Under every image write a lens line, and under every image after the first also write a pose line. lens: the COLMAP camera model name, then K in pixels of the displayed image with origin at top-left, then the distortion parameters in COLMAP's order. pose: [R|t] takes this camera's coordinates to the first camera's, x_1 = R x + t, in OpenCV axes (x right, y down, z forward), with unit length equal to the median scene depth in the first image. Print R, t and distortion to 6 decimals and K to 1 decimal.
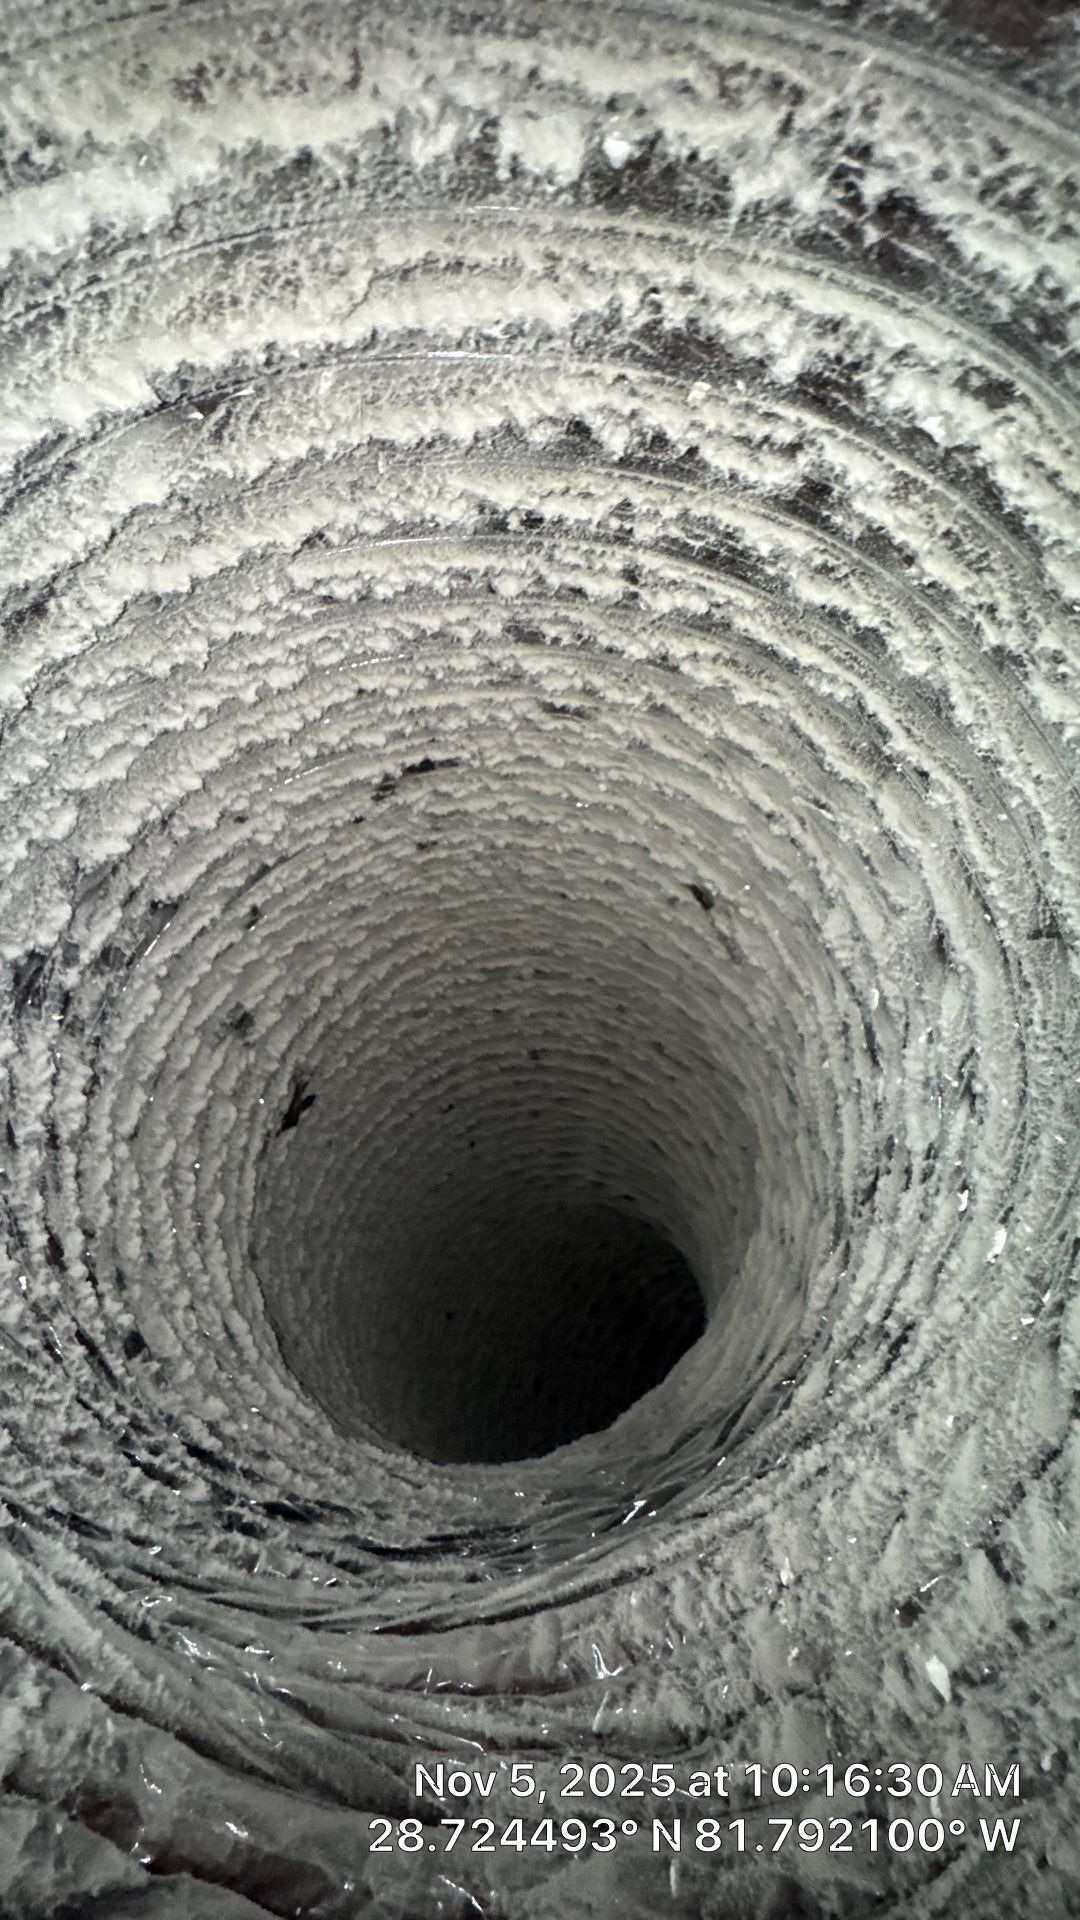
lens RADIAL K [[774.0, 0, 530.4], [0, 774.0, 955.5], [0, 0, 1]] dist [-0.005224, 0.000403]
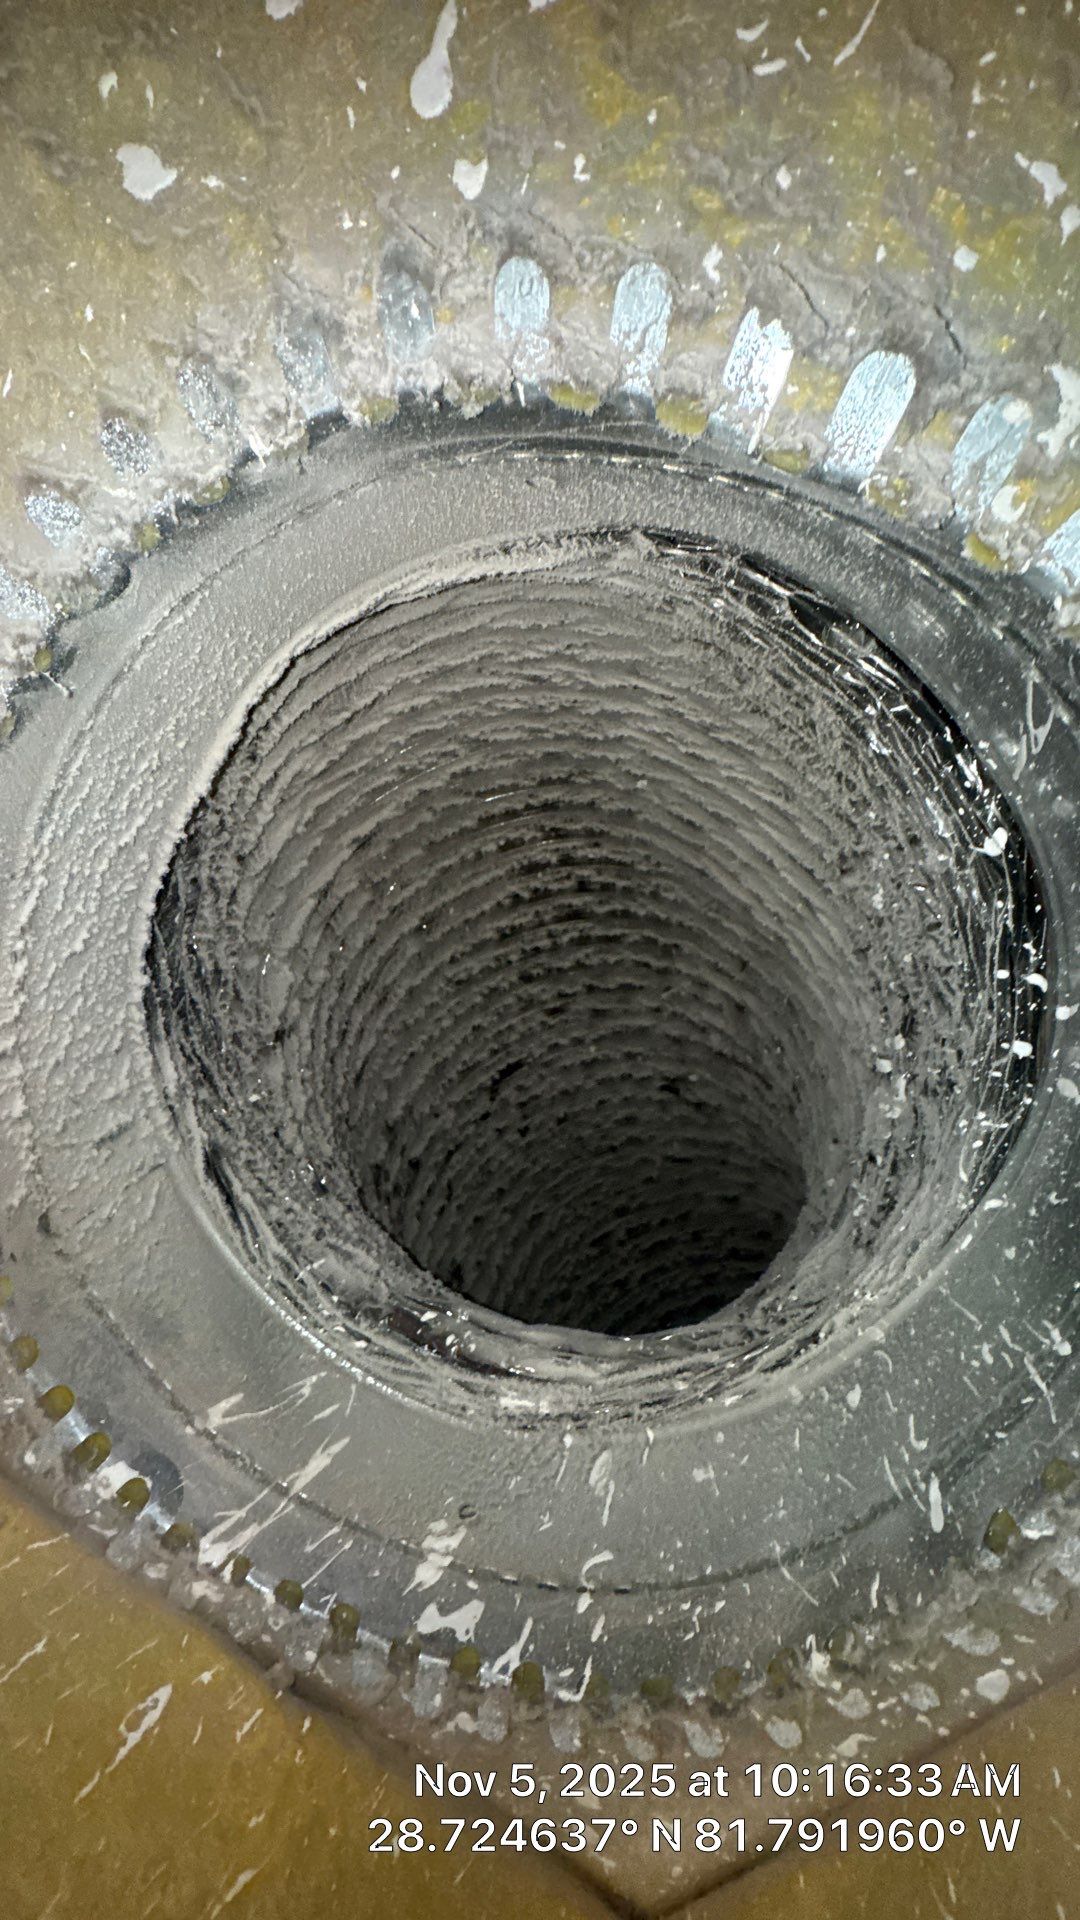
lens RADIAL K [[774.0, 0, 523.8], [0, 774.0, 945.6], [0, 0, 1]] dist [-0.005224, 0.000403]
pose [[0.916497, -0.390506, 0.086820, -0.205707], [0.350626, 0.679654, -0.644307, 1.227887], [0.192598, 0.620947, 0.759823, -1.086682]]
